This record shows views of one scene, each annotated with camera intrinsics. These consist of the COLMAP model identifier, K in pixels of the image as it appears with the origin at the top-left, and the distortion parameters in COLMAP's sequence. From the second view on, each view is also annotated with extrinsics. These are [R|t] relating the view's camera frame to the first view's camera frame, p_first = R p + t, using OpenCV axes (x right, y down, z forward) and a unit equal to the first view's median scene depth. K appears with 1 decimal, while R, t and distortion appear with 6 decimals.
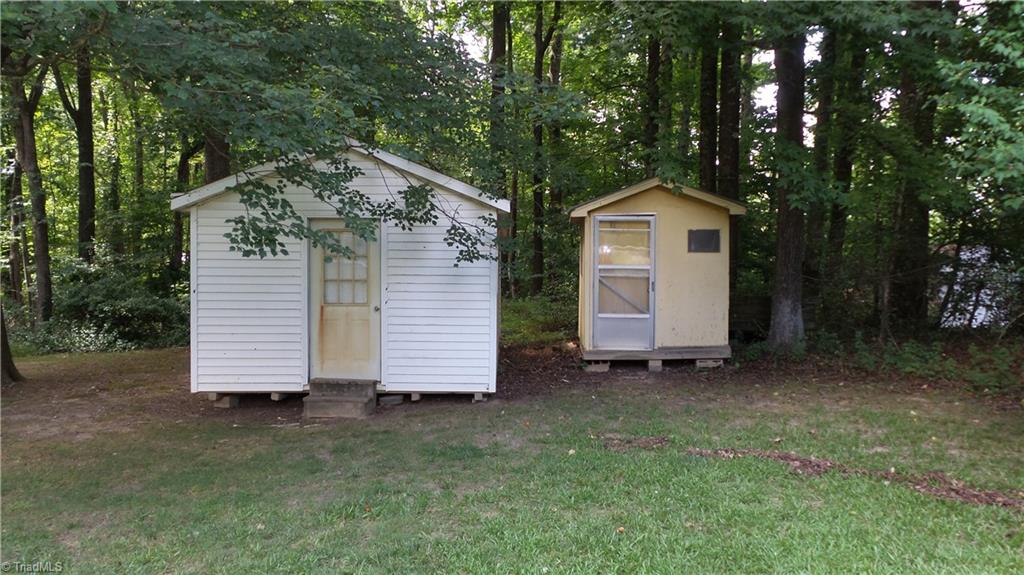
lens RADIAL K [[836.7, 0, 512.0], [0, 836.7, 287.5], [0, 0, 1]] dist [0.061759, -0.001152]
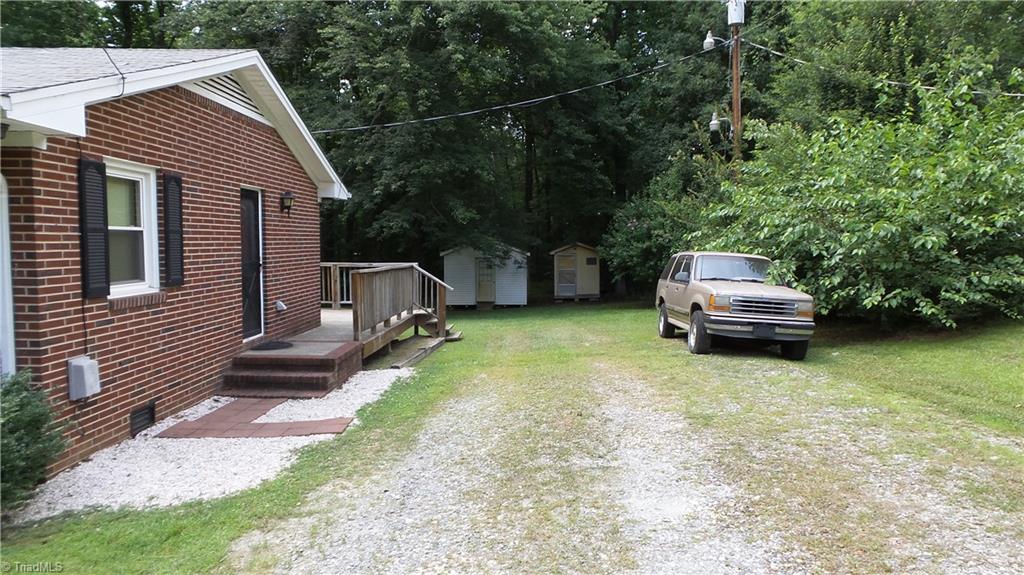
lens RADIAL K [[708.5, 0, 517.7], [0, 708.5, 292.3], [0, 0, 1]] dist [0.001539, -0.000617]
pose [[0.999397, -0.009323, -0.033451, 0.043717], [0.009878, 0.999816, 0.016462, 0.018736], [0.033291, -0.016782, 0.999305, -2.074684]]
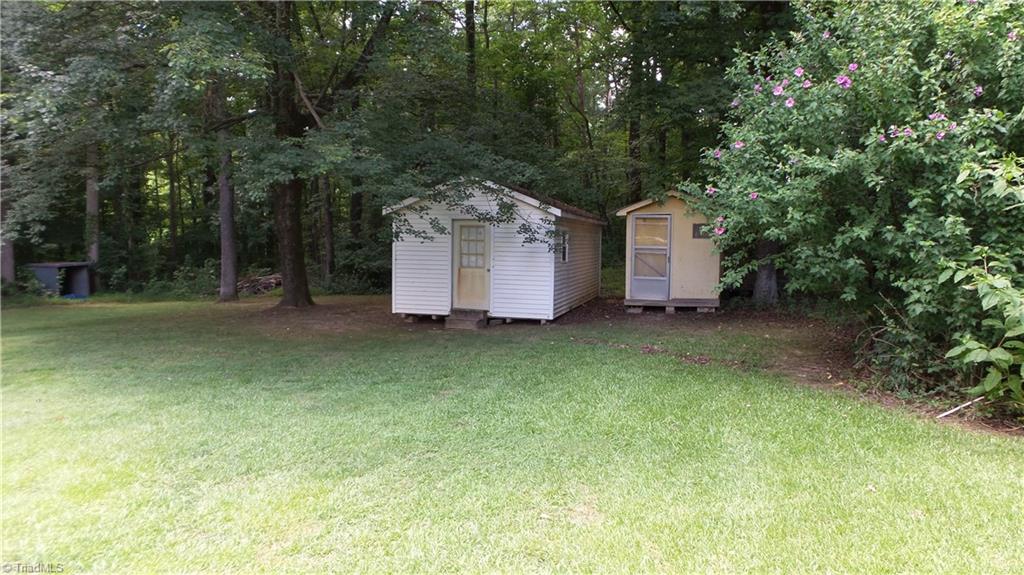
lens RADIAL K [[708.5, 0, 517.7], [0, 708.5, 292.3], [0, 0, 1]] dist [0.001539, -0.000617]
pose [[0.968001, 0.028604, -0.249309, 0.270663], [-0.015383, 0.998378, 0.054818, -0.010743], [0.250473, -0.049229, 0.966871, -0.428426]]
